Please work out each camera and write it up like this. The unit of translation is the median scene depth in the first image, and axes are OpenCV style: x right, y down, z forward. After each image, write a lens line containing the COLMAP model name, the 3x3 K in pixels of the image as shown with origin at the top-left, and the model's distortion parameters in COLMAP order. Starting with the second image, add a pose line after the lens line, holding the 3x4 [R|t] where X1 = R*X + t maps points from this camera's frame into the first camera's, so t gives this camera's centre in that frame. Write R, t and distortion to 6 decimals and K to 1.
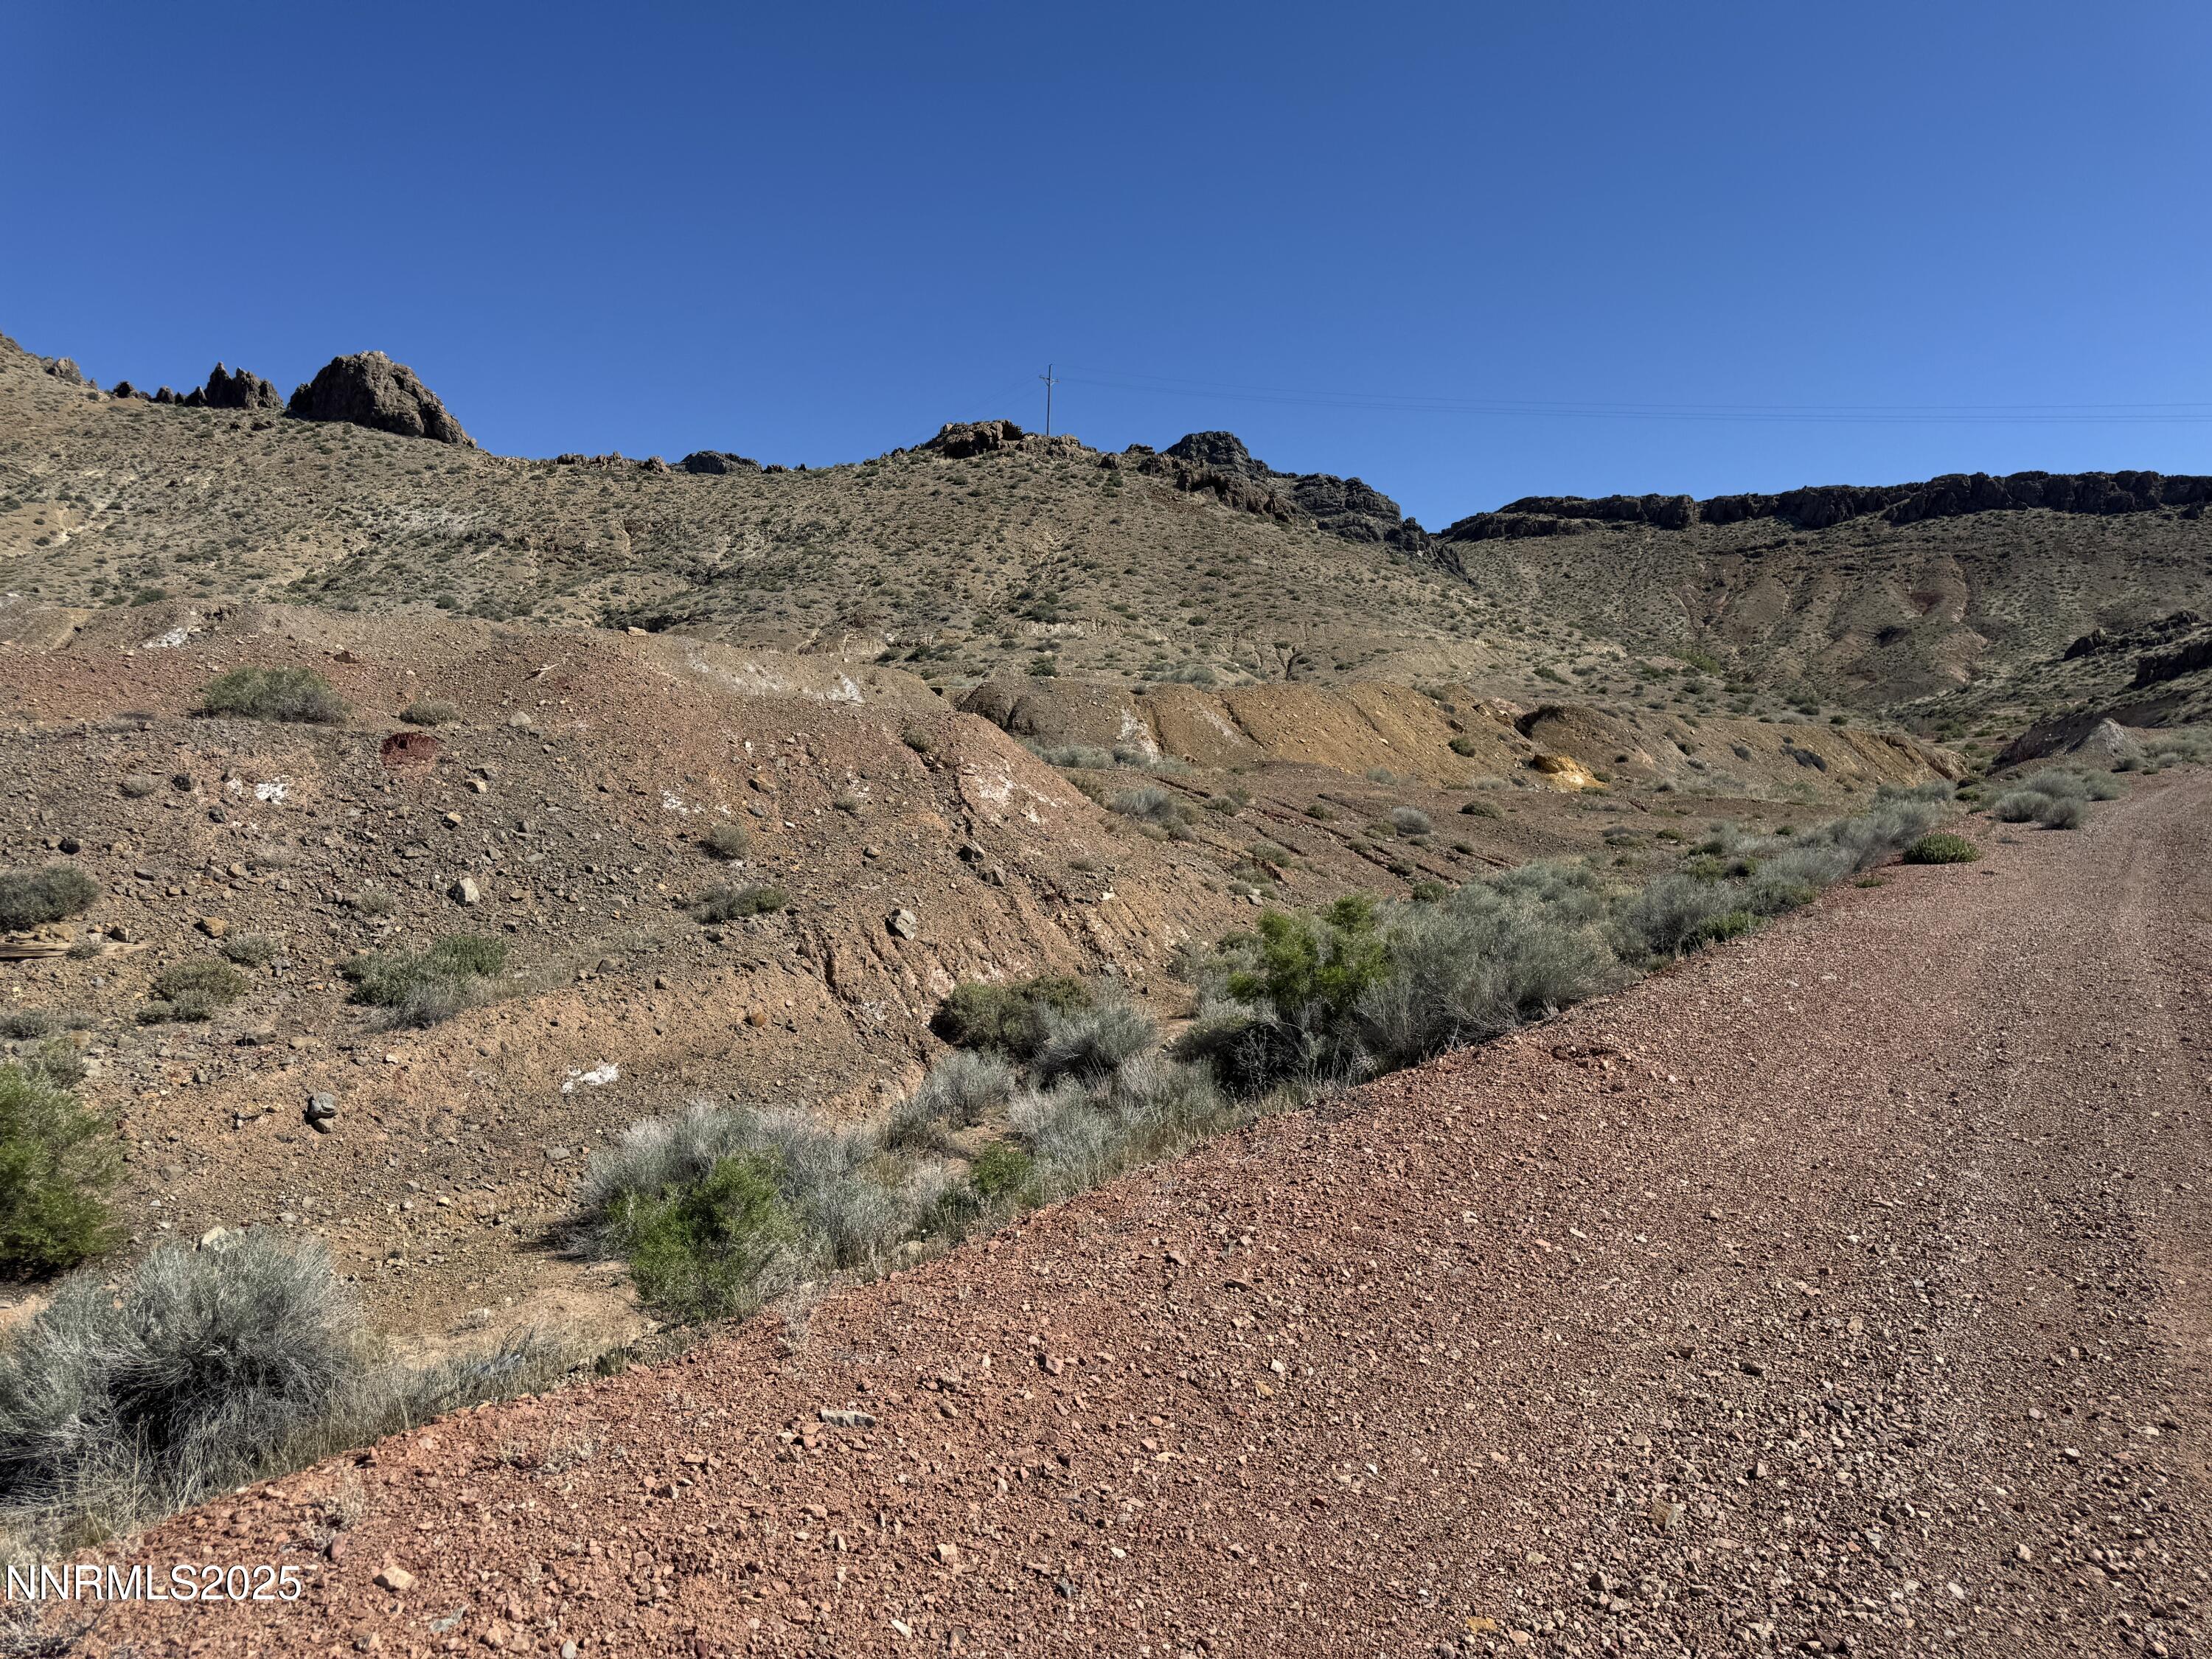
lens RADIAL K [[1541.8, 0, 1084.2], [0, 1541.8, 828.9], [0, 0, 1]] dist [0.084751, -0.100847]
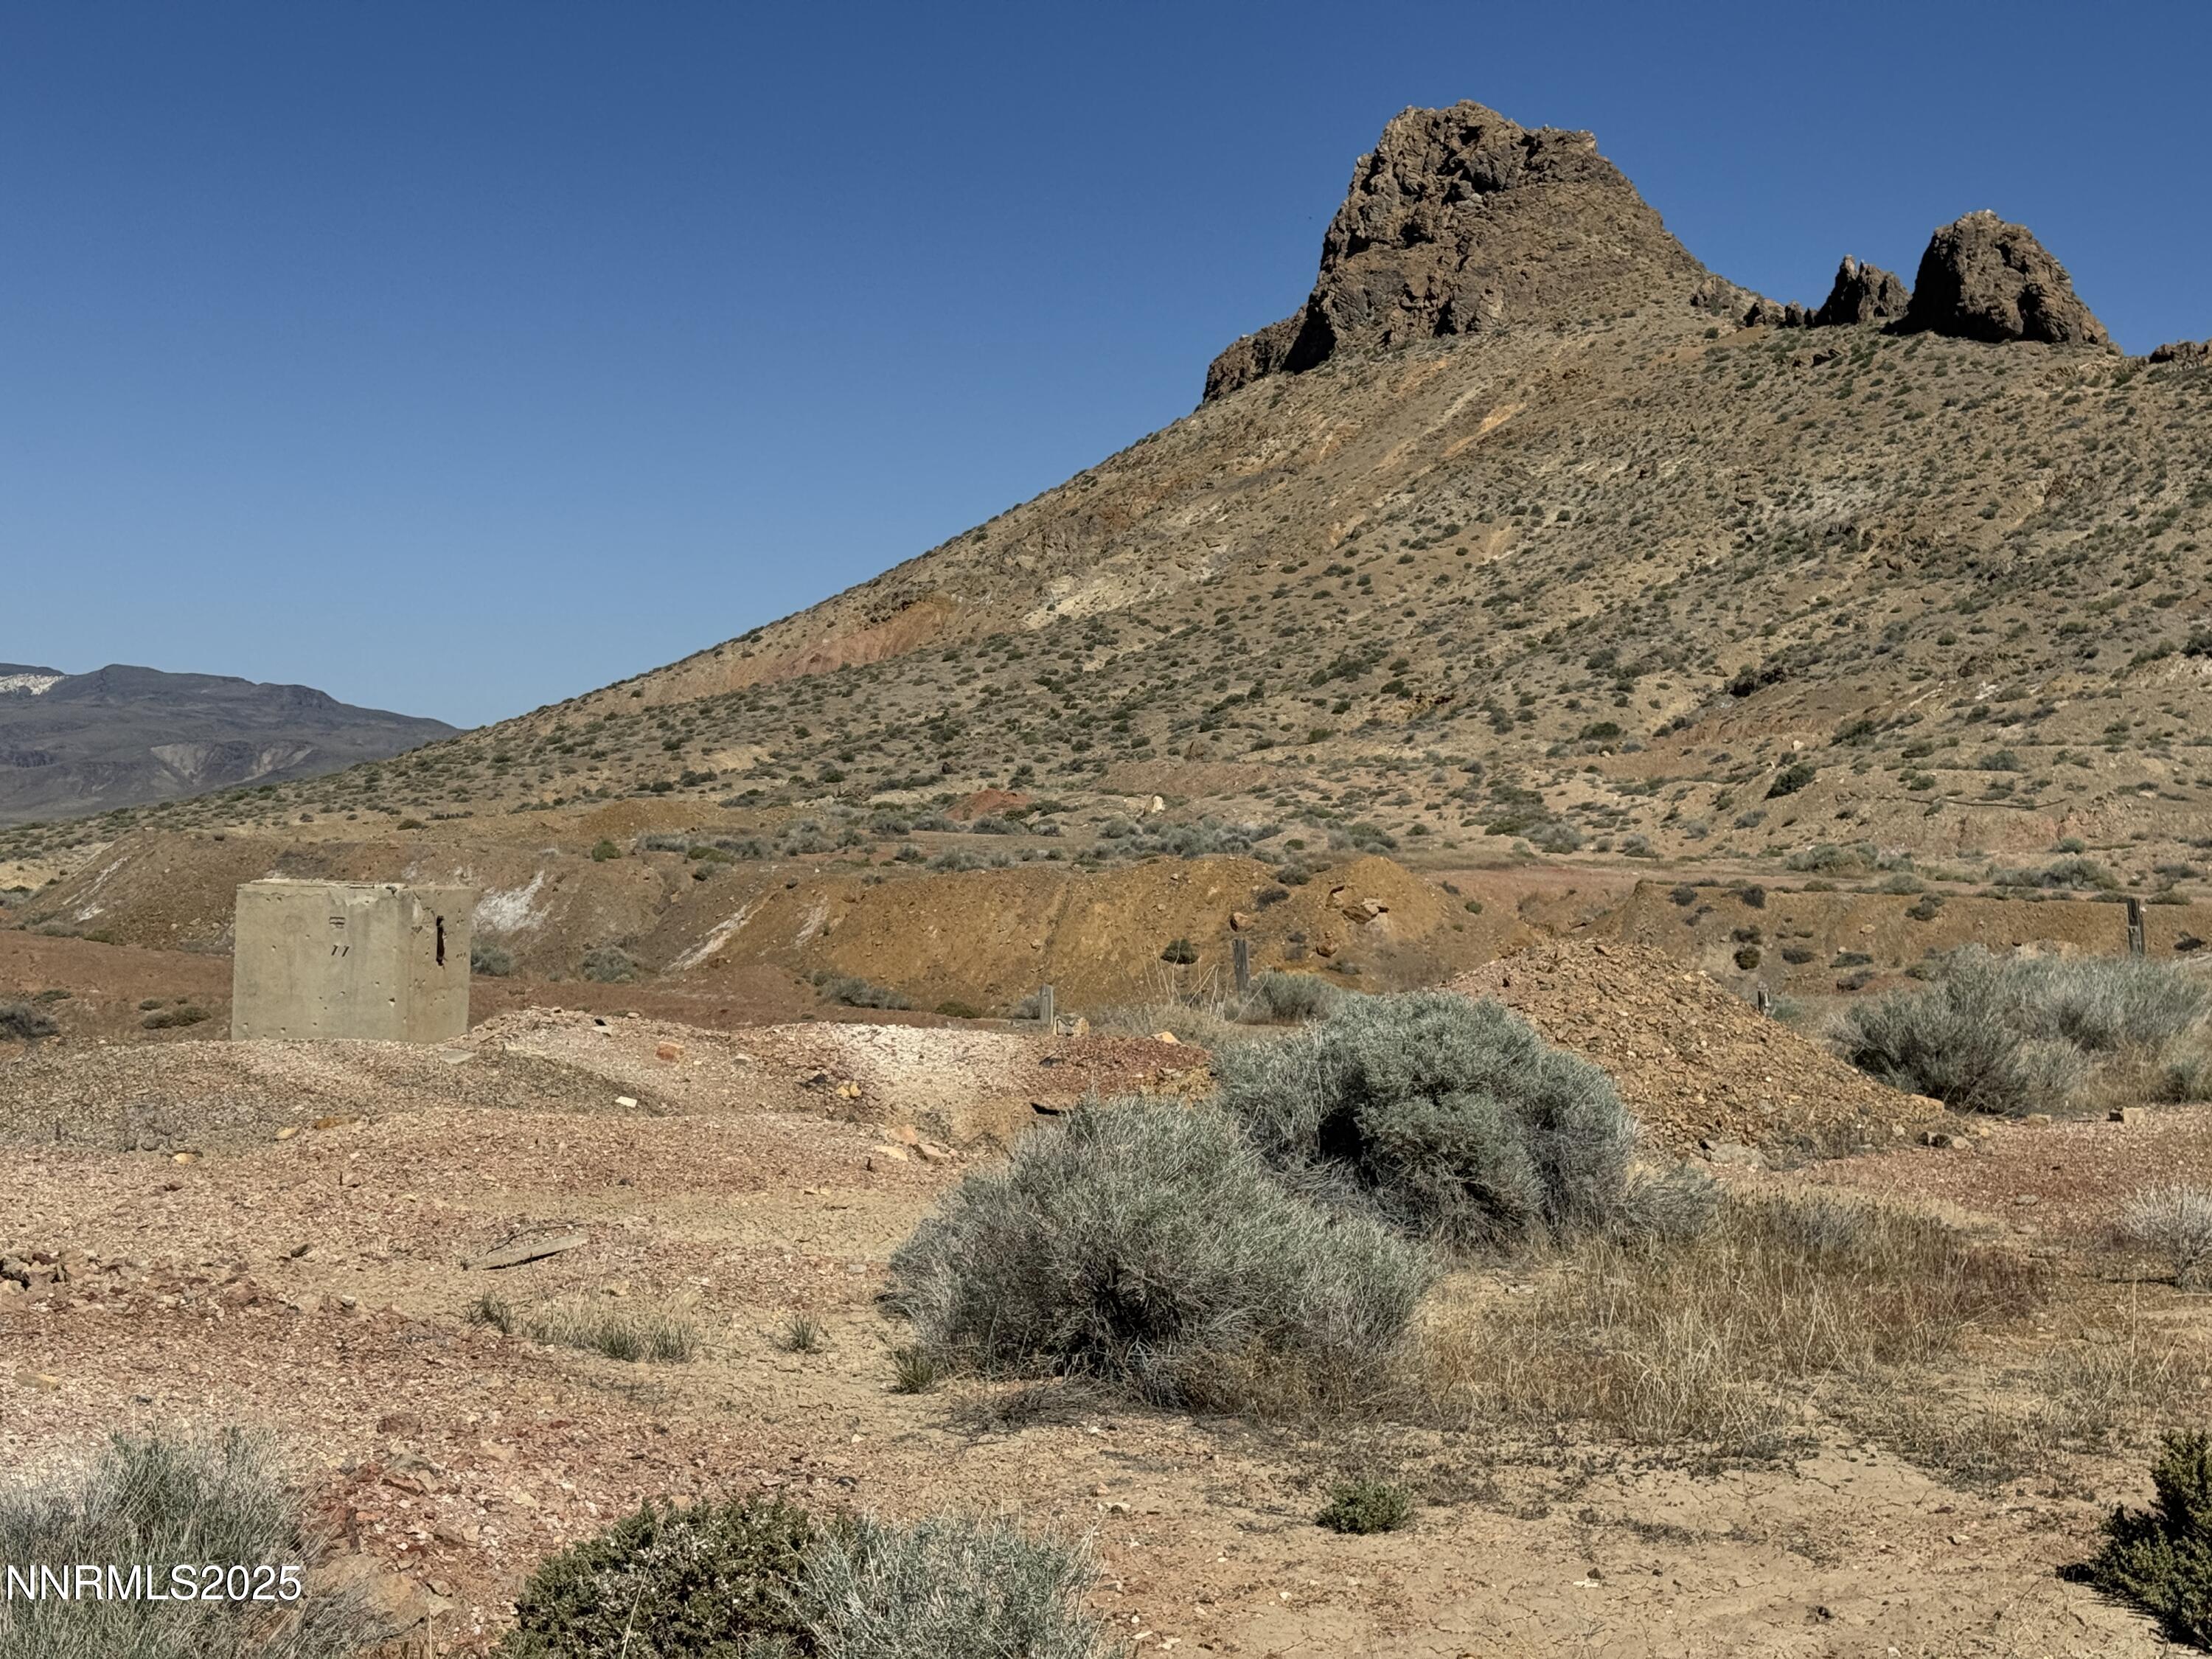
lens RADIAL K [[3075.3, 0, 1105.2], [0, 3075.3, 830.6], [0, 0, 1]] dist [0.107796, 0.000000]
pose [[0.530614, 0.004805, -0.847600, 0.411771], [-0.028824, 0.999508, -0.012378, -0.026630], [0.847124, 0.030999, 0.530491, 0.033978]]
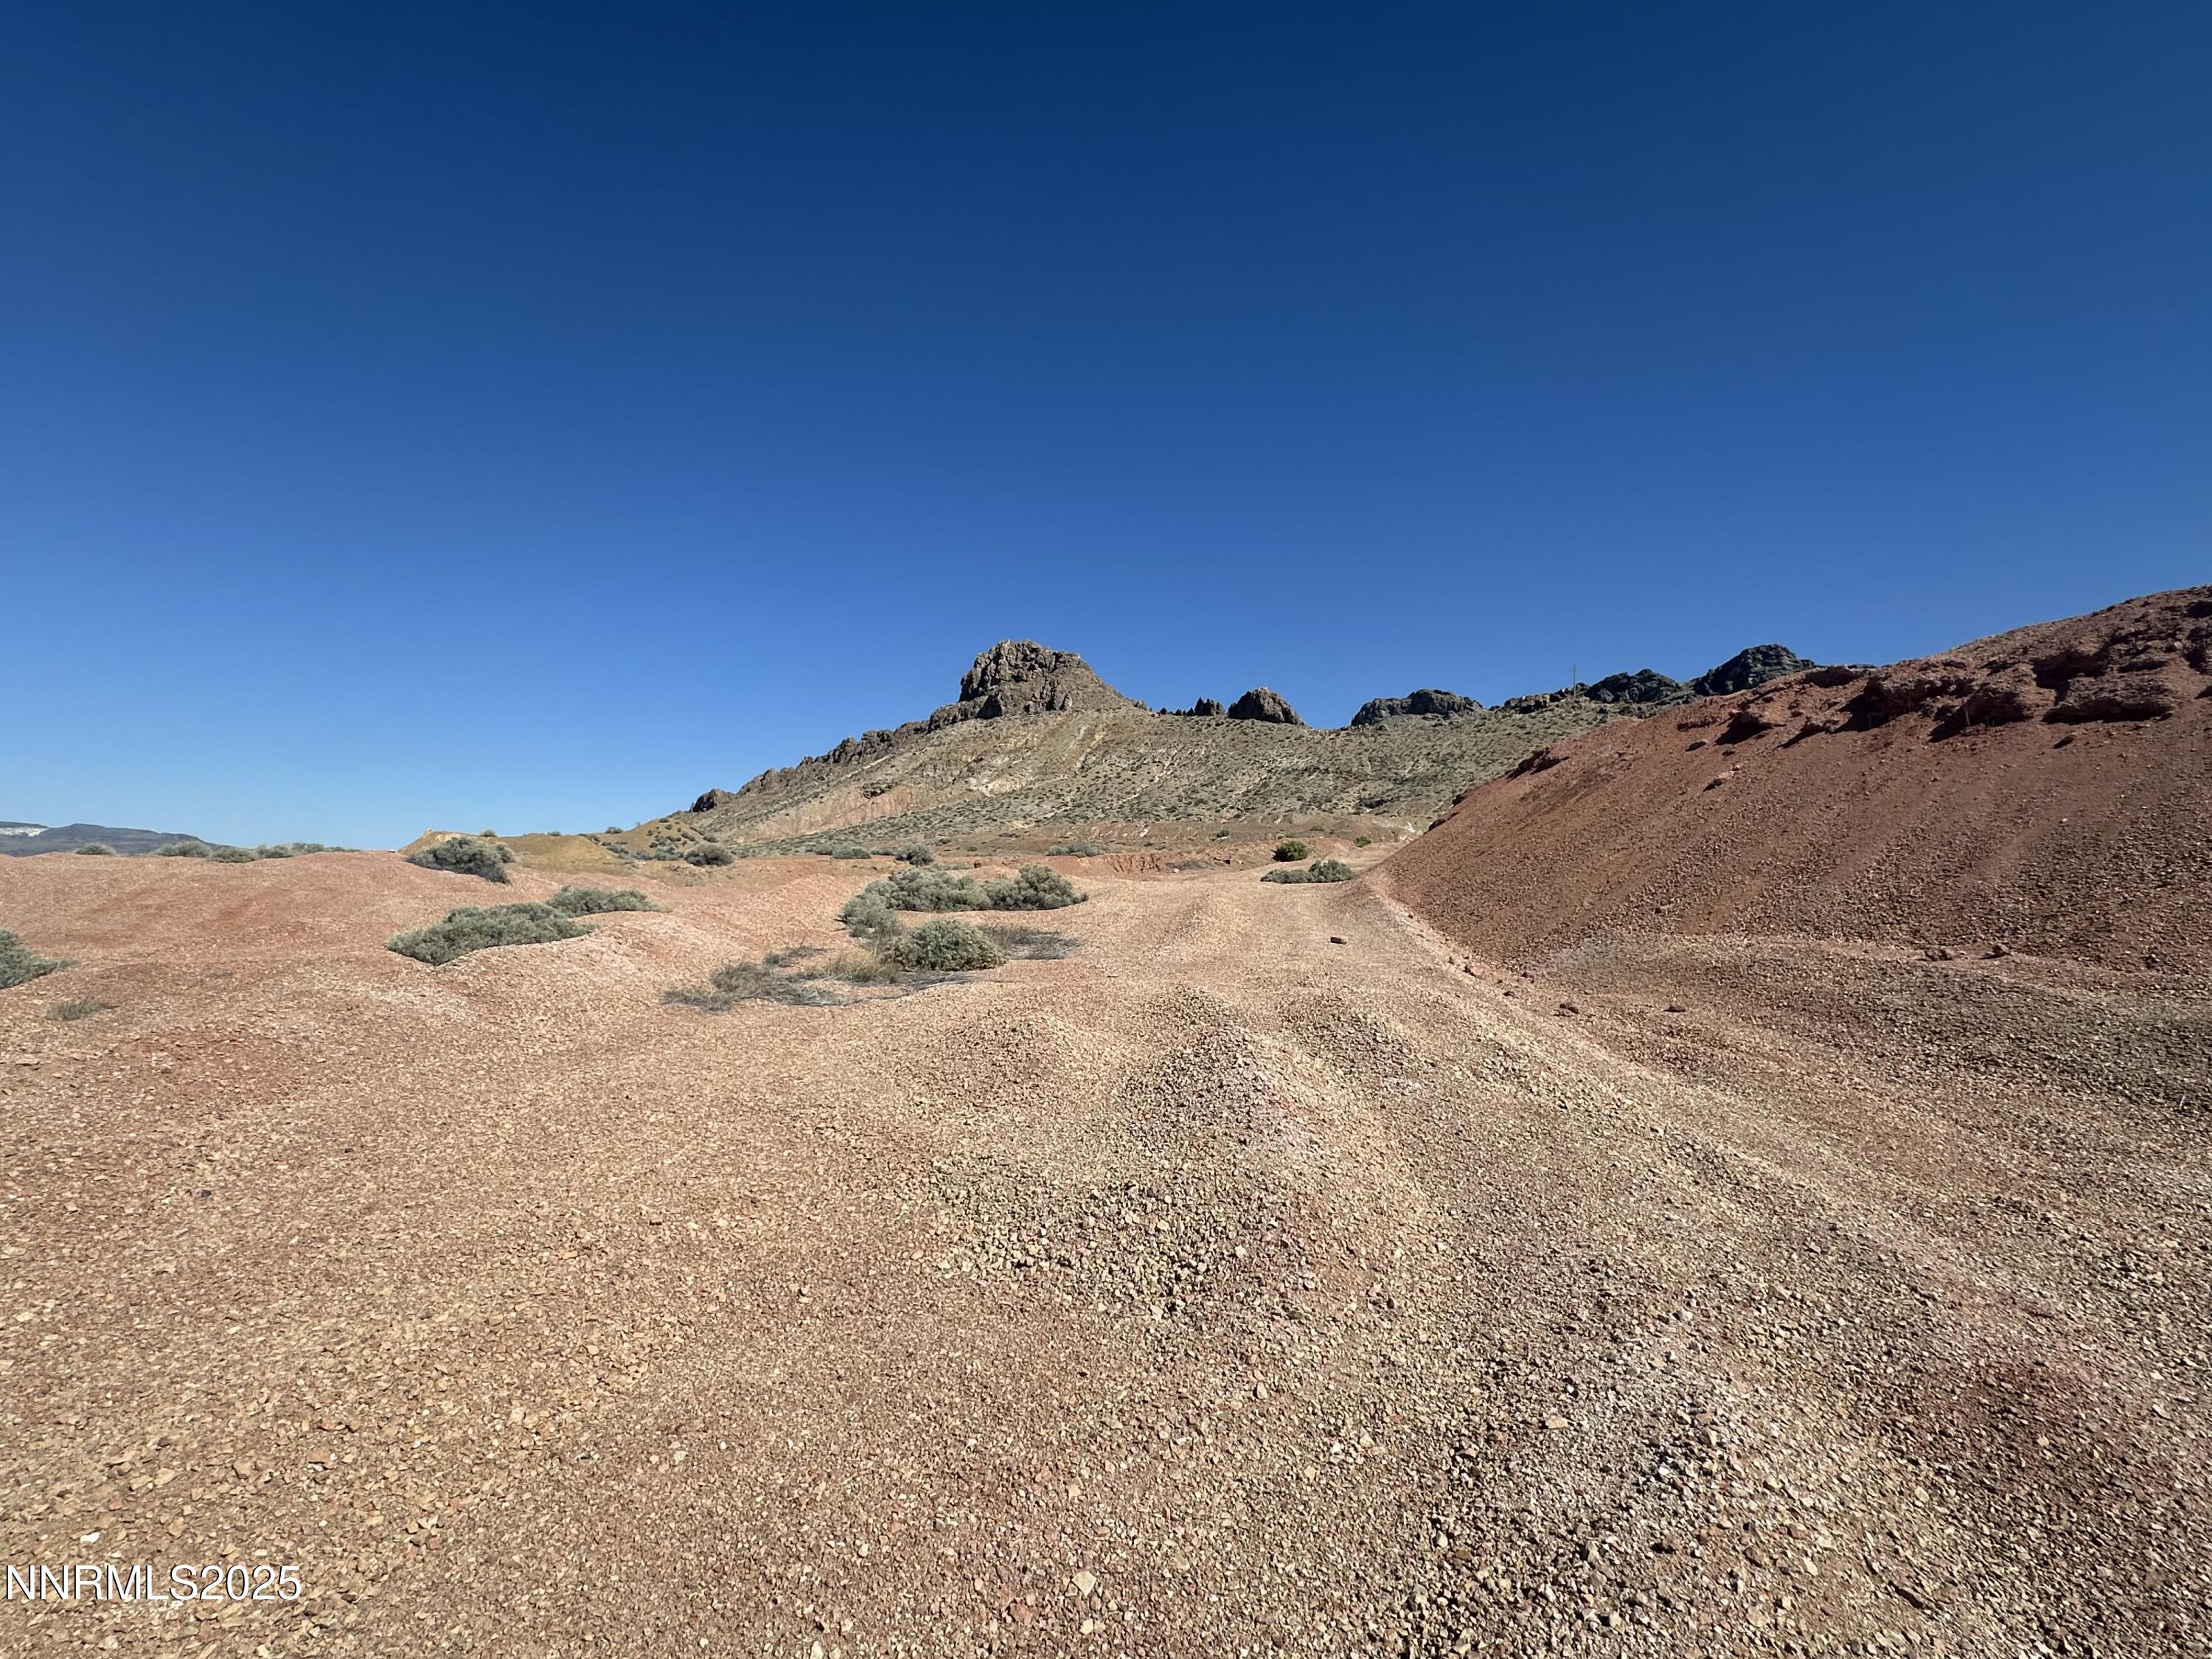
lens RADIAL K [[1057.1, 0, 1110.6], [0, 1057.1, 827.8], [0, 0, 1]] dist [0.000732, 0.000021]
pose [[0.860640, -0.031747, -0.508223, 0.130366], [-0.015866, 0.995898, -0.089079, 0.040688], [0.508967, 0.084729, 0.856606, -0.408295]]
